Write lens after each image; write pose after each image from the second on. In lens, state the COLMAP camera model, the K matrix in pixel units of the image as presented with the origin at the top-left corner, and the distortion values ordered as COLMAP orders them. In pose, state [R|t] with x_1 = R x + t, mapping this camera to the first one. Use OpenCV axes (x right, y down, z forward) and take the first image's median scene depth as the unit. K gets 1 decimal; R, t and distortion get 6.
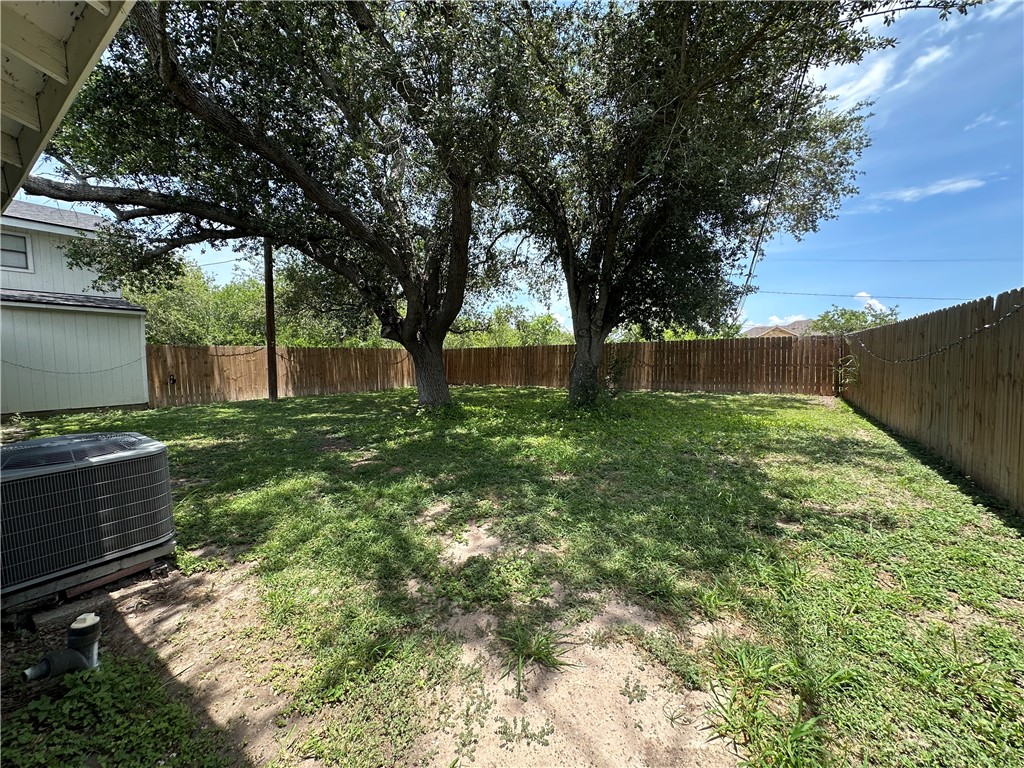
lens RADIAL K [[408.6, 0, 507.2], [0, 408.6, 382.8], [0, 0, 1]] dist [-0.001164, -0.000377]
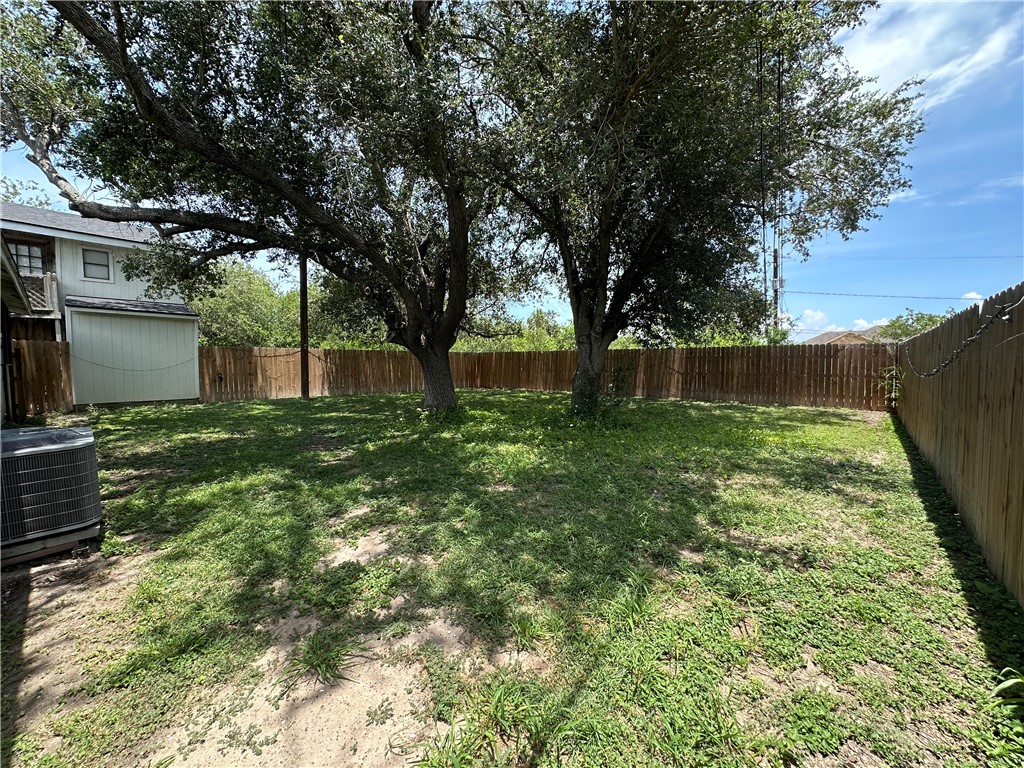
lens RADIAL K [[408.6, 0, 510.7], [0, 408.6, 380.7], [0, 0, 1]] dist [-0.001164, -0.000377]
pose [[0.990888, 0.021814, -0.132910, 0.147279], [-0.023425, 0.999670, -0.010569, -0.008732], [0.132636, 0.013586, 0.991072, 0.011210]]
